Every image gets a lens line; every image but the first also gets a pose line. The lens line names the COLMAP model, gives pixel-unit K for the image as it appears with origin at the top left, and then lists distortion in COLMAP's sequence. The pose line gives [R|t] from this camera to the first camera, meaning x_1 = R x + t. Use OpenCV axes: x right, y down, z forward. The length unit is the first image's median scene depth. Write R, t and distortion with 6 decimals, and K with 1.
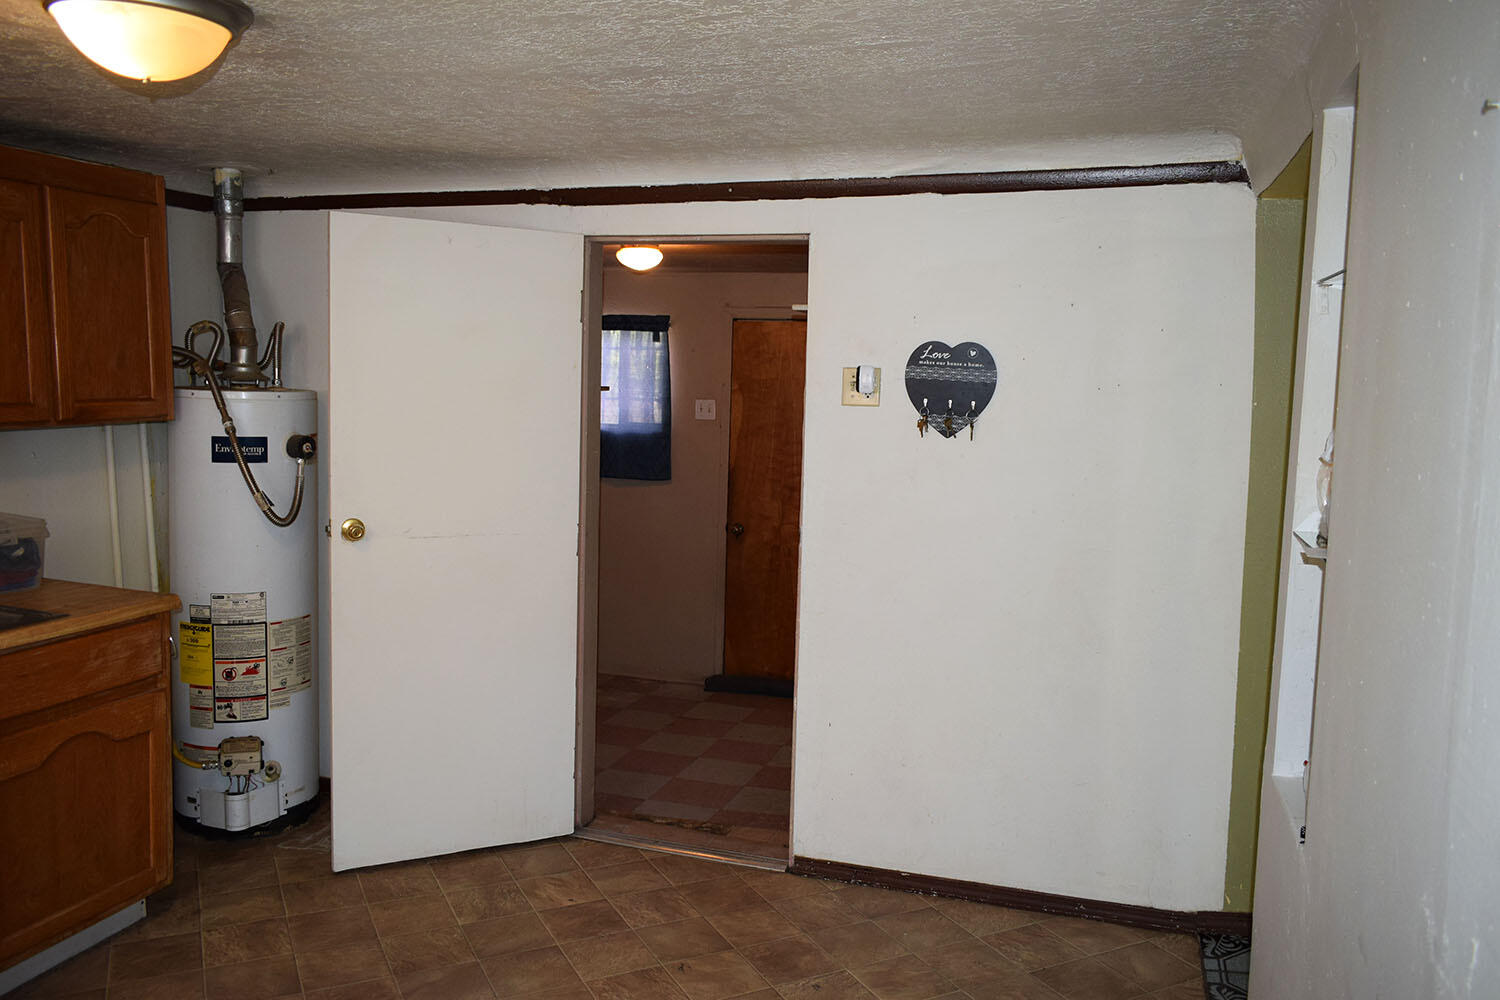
lens RADIAL K [[1149.2, 0, 755.6], [0, 1149.2, 503.5], [0, 0, 1]] dist [-0.017875, 0.005032]
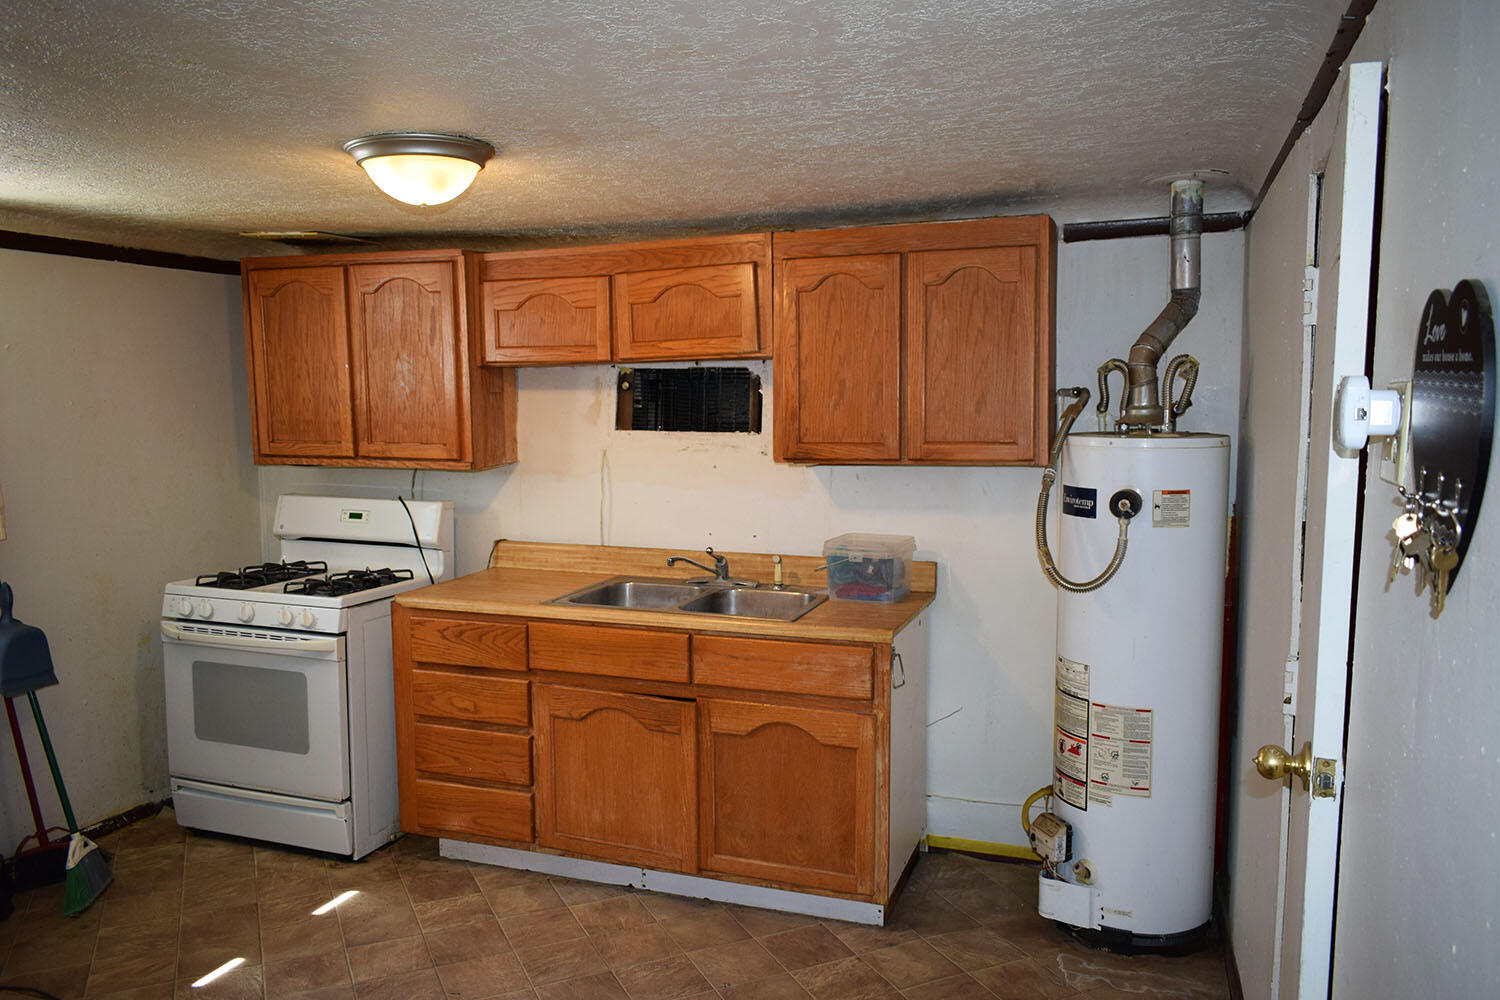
lens RADIAL K [[1149.2, 0, 755.6], [0, 1149.2, 503.5], [0, 0, 1]] dist [-0.017875, 0.005032]
pose [[-0.036233, 0.062721, -0.997373, 0.451822], [-0.110501, 0.991657, 0.066376, -0.076488], [0.993215, 0.112615, -0.029000, 0.769626]]
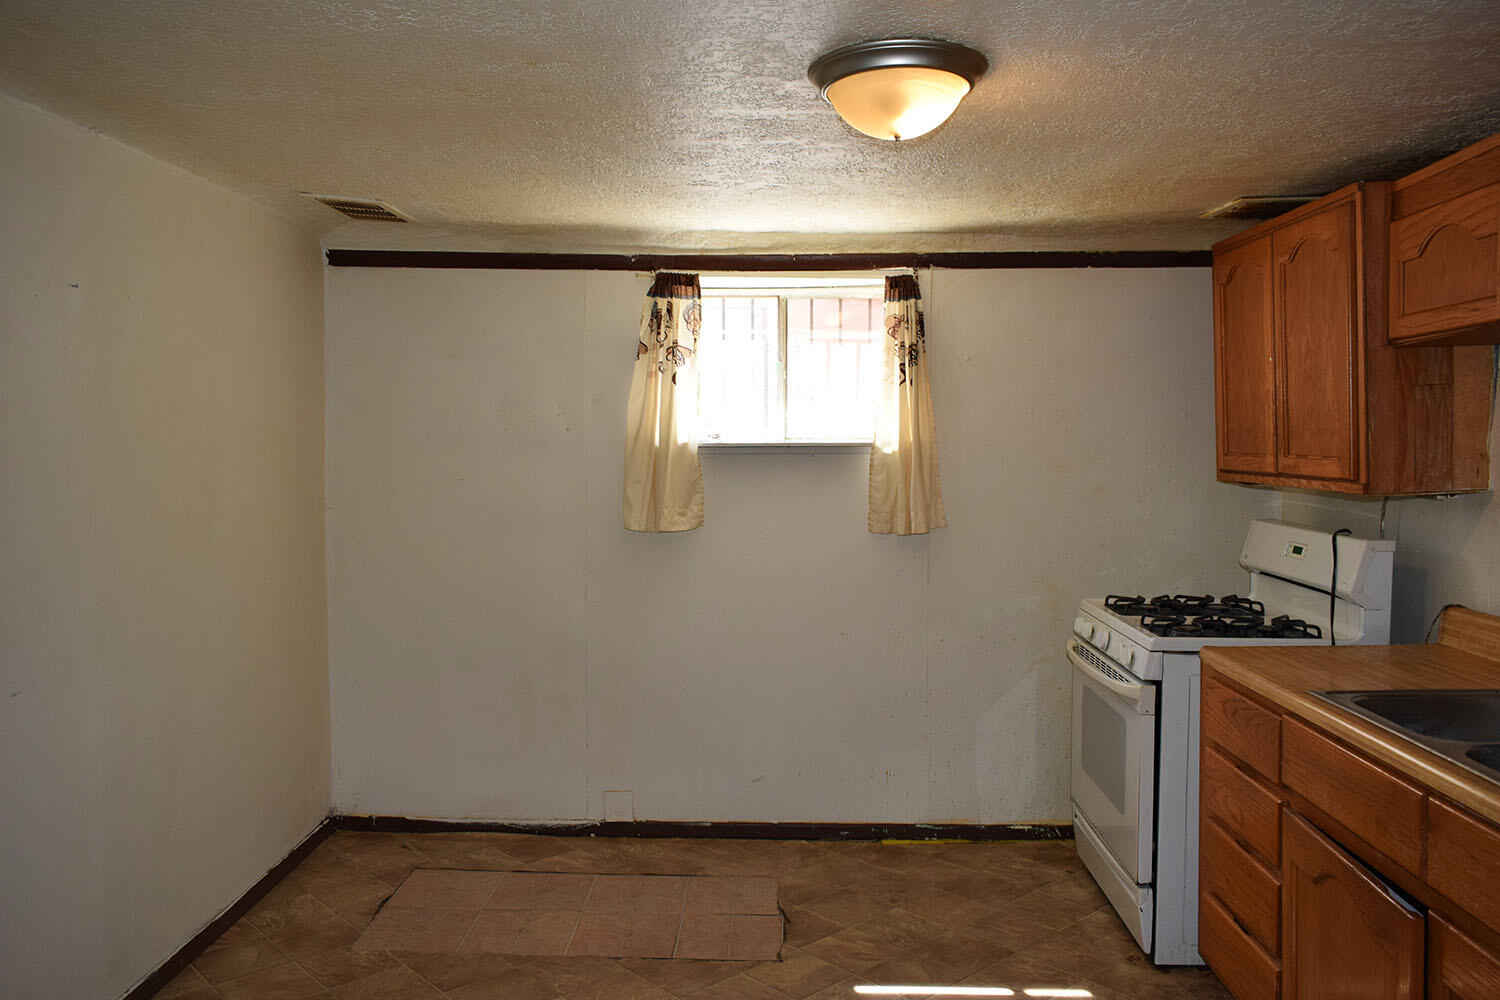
lens RADIAL K [[1149.2, 0, 755.6], [0, 1149.2, 503.5], [0, 0, 1]] dist [-0.017875, 0.005032]
pose [[-0.960949, -0.012992, -0.276421, -0.045733], [-0.056733, 0.986929, 0.150840, -0.092666], [0.270849, 0.160631, -0.949125, 1.091958]]
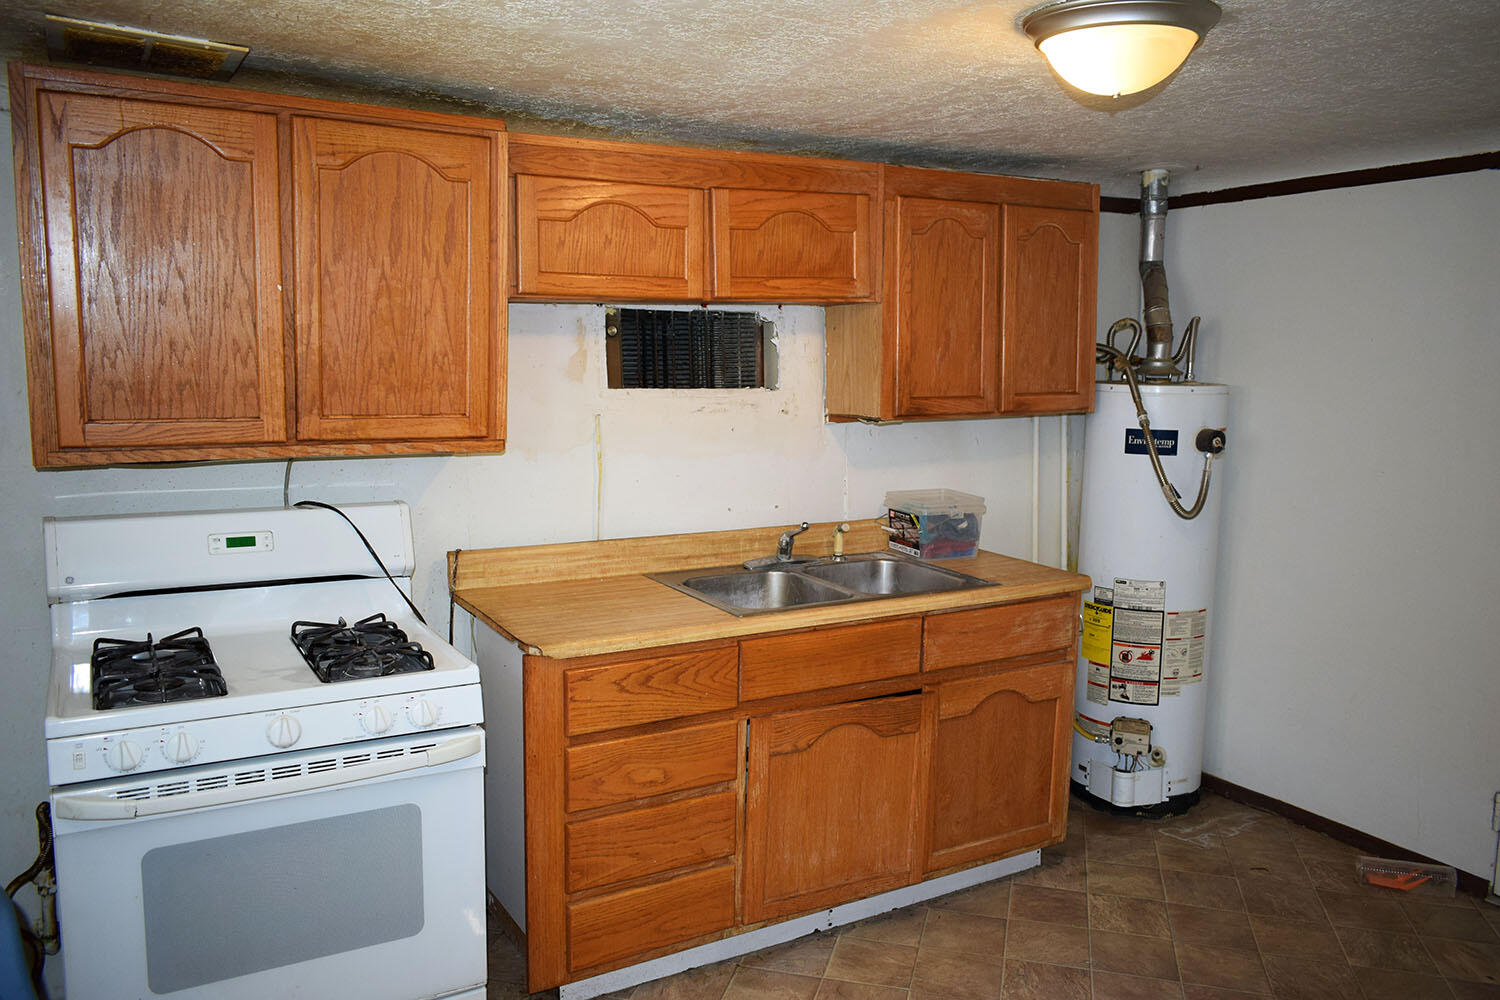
lens RADIAL K [[1149.2, 0, 755.6], [0, 1149.2, 503.5], [0, 0, 1]] dist [-0.017875, 0.005032]
pose [[0.745223, 0.064290, -0.663709, -0.025970], [-0.059940, 0.997770, 0.029347, -0.000649], [0.664116, 0.017912, 0.747415, -0.009261]]
